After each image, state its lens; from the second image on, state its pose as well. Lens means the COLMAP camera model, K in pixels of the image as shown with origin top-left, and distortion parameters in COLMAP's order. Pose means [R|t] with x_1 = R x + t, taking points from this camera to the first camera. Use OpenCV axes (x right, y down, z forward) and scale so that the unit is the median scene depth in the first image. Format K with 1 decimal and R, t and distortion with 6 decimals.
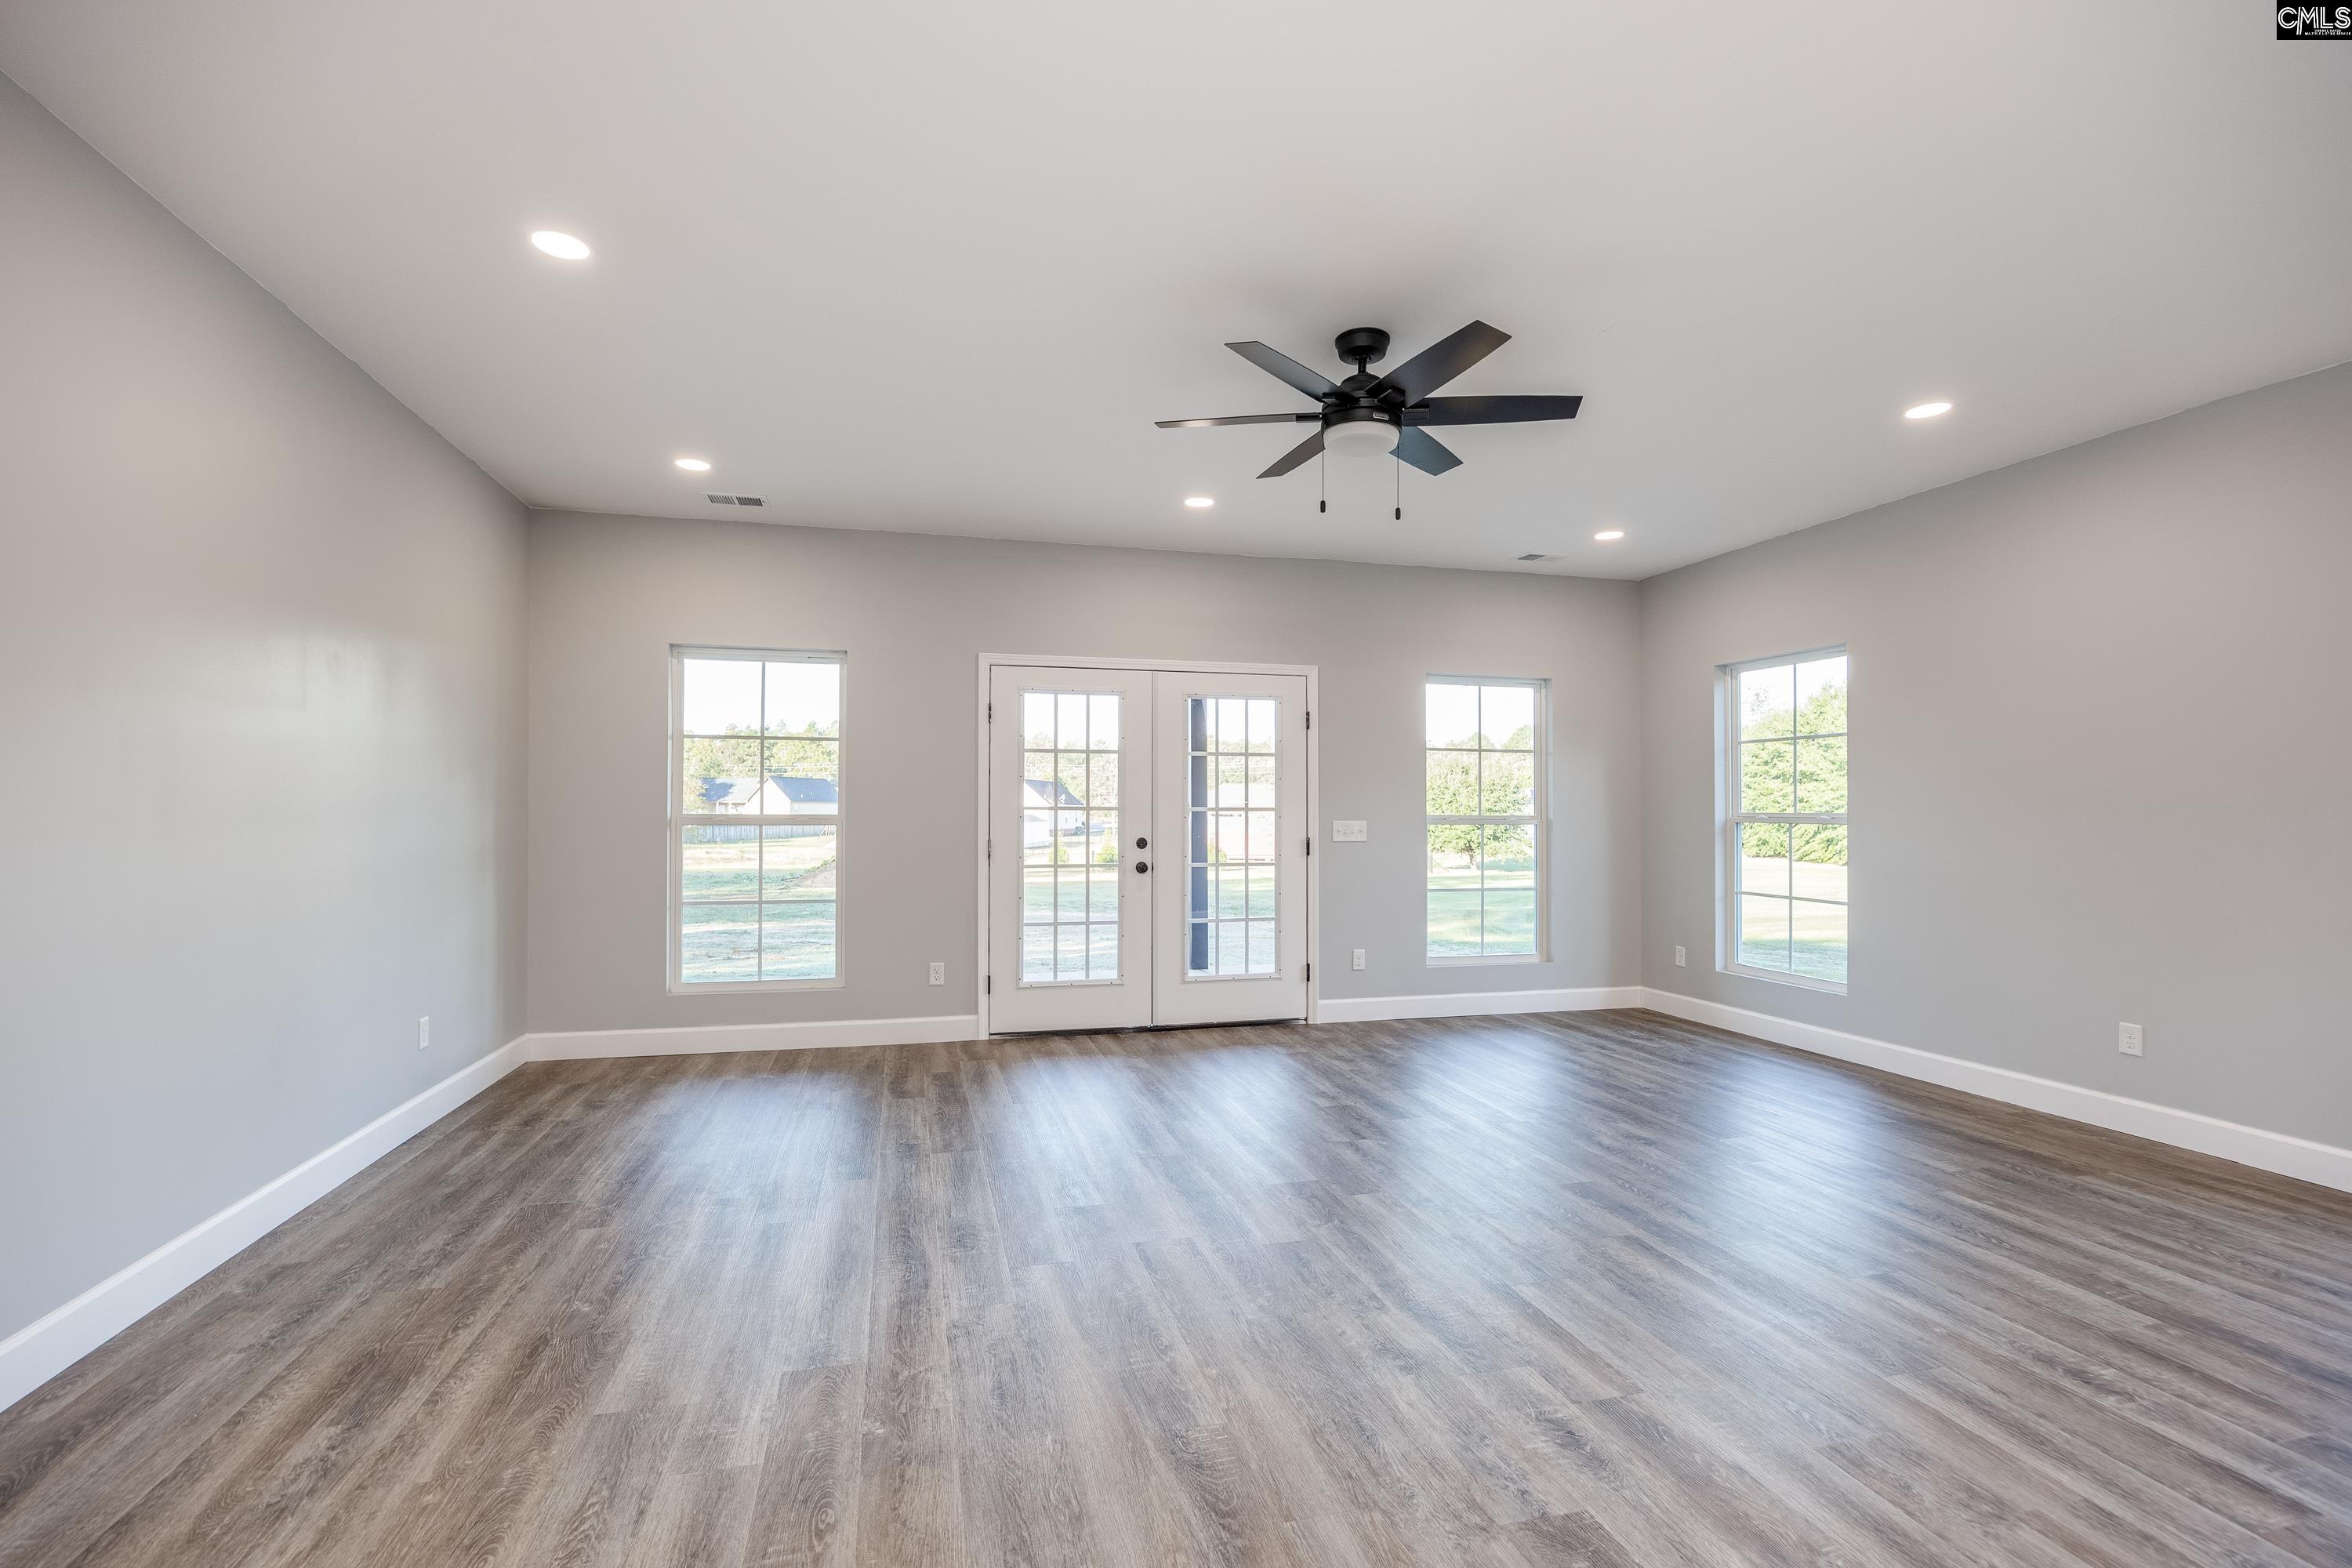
lens RADIAL K [[1049.1, 0, 1139.6], [0, 1049.1, 808.0], [0, 0, 1]] dist [-0.012100, -0.000289]
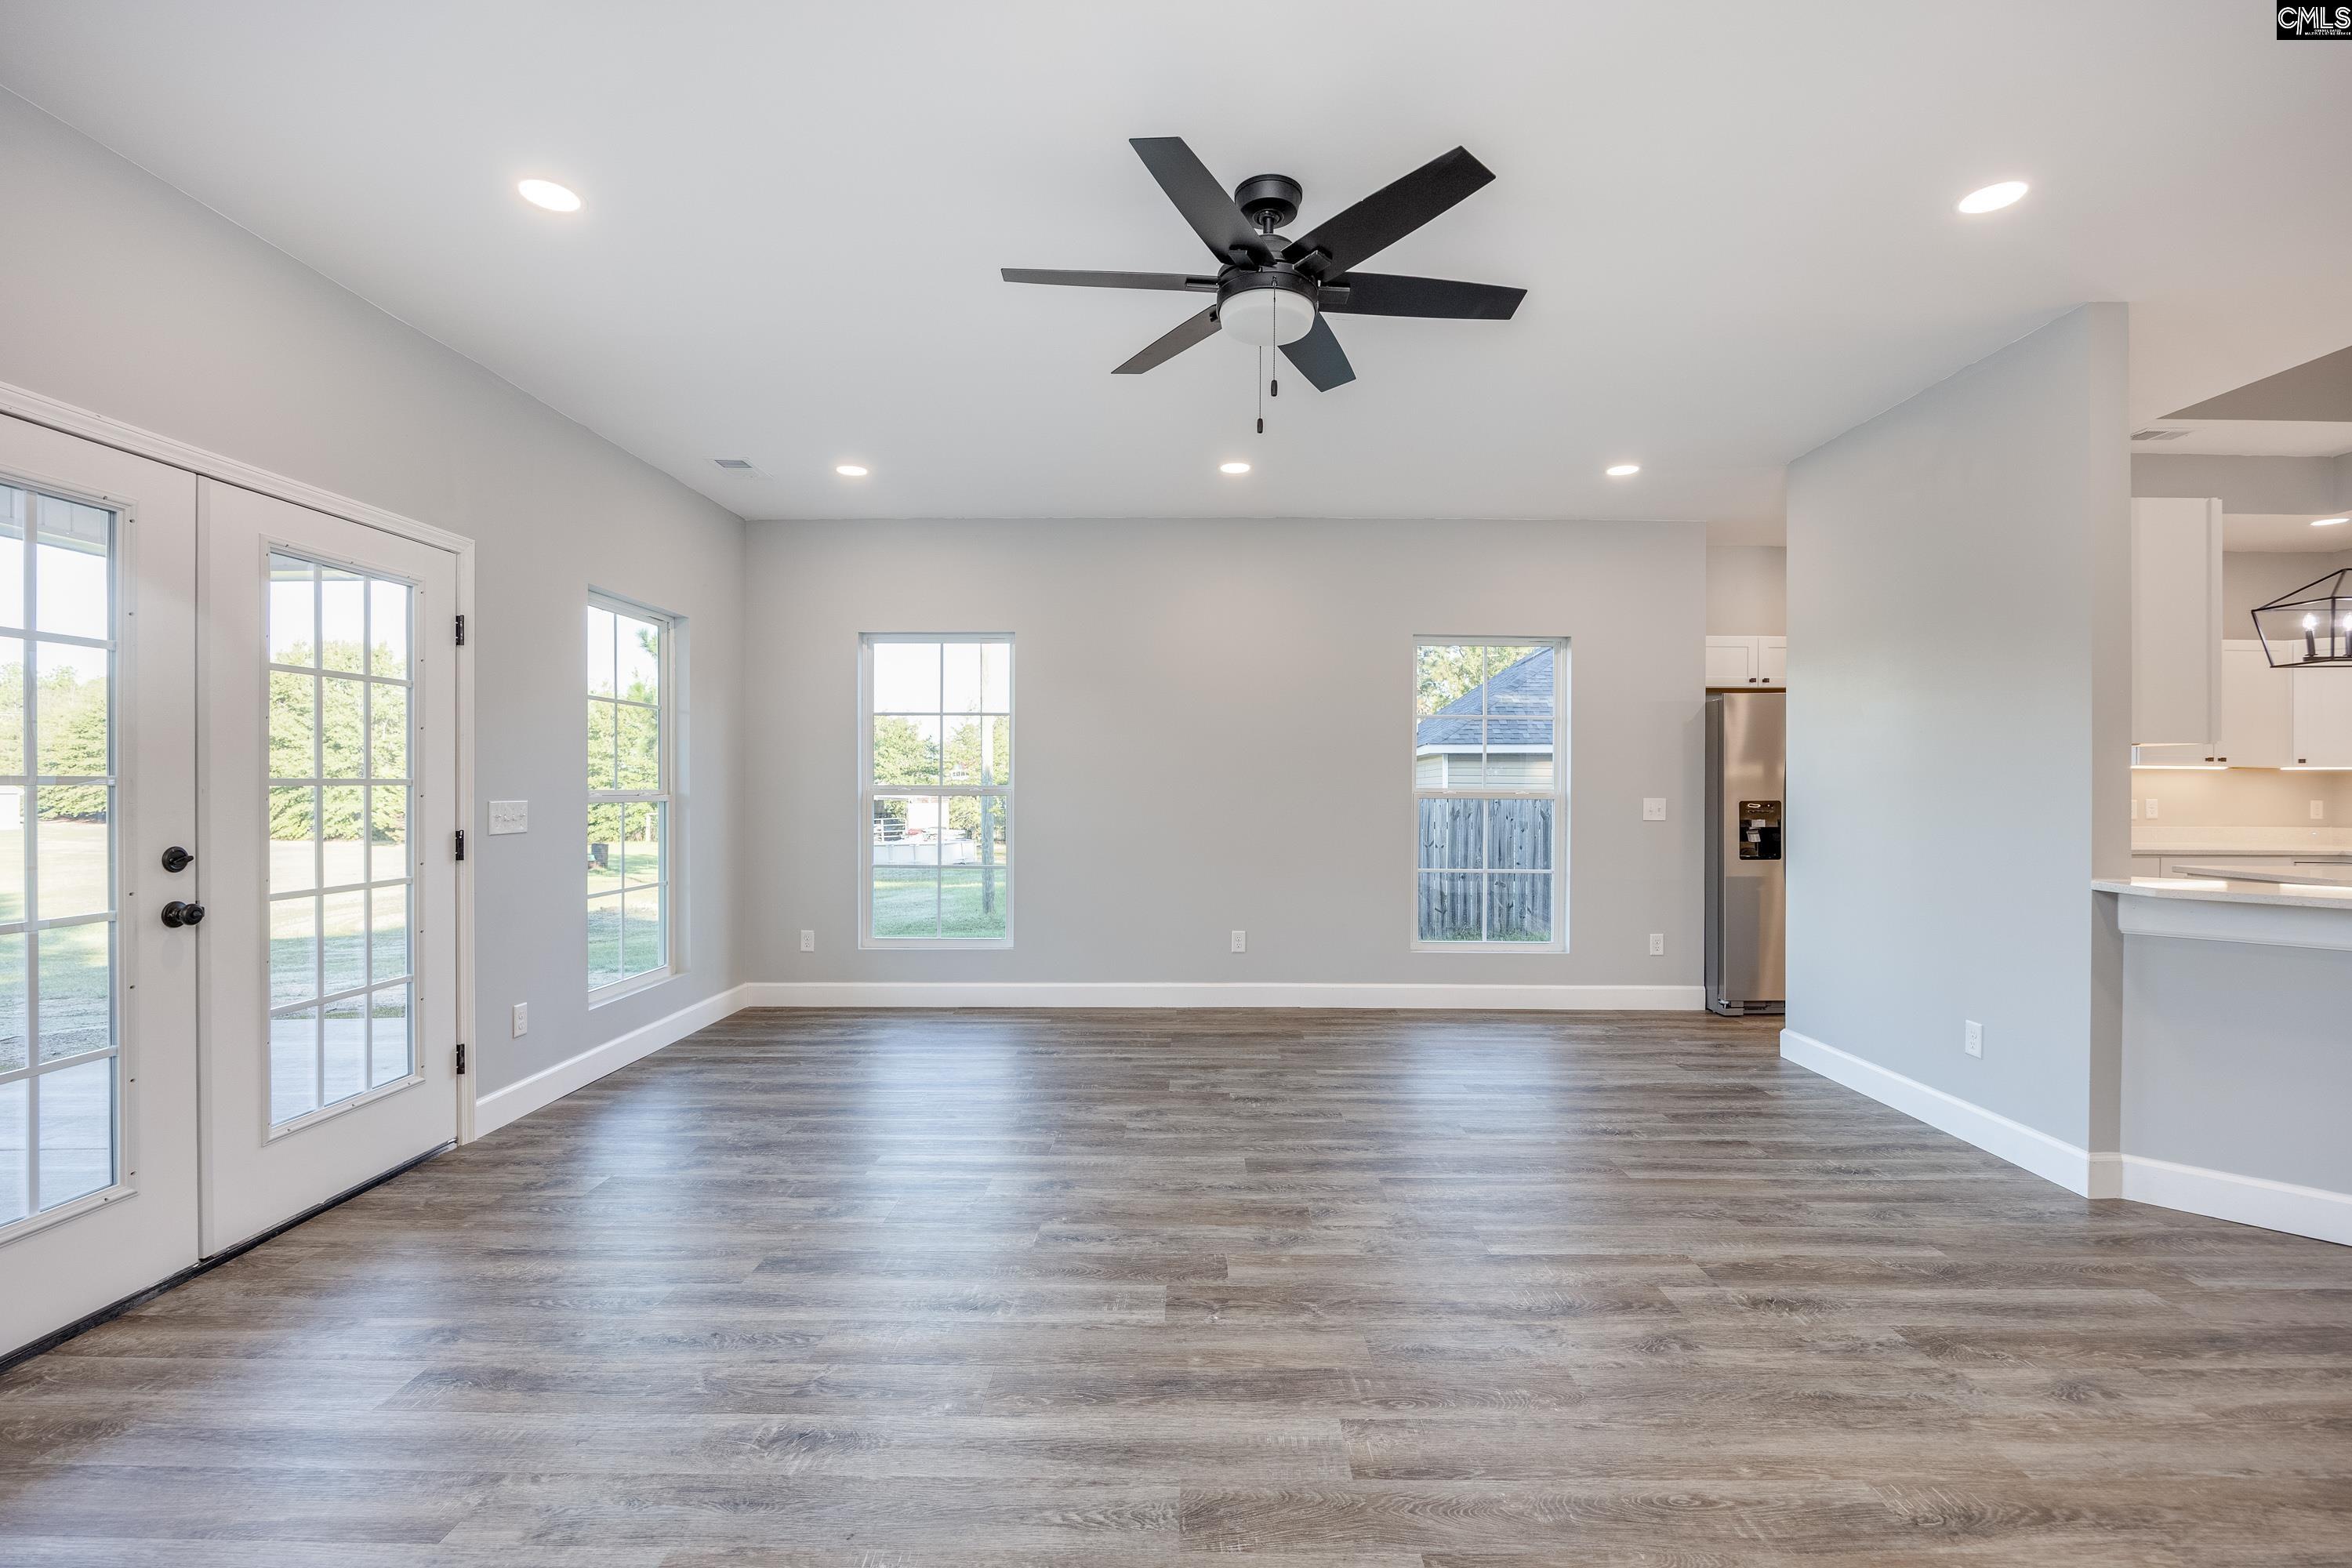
lens RADIAL K [[1049.1, 0, 1176.4], [0, 1049.1, 789.2], [0, 0, 1]] dist [-0.012100, -0.000289]
pose [[0.233042, -0.005898, 0.972449, -0.322702], [-0.003984, 0.999967, 0.007020, -0.000280], [-0.972459, -0.005510, 0.233011, 0.487759]]
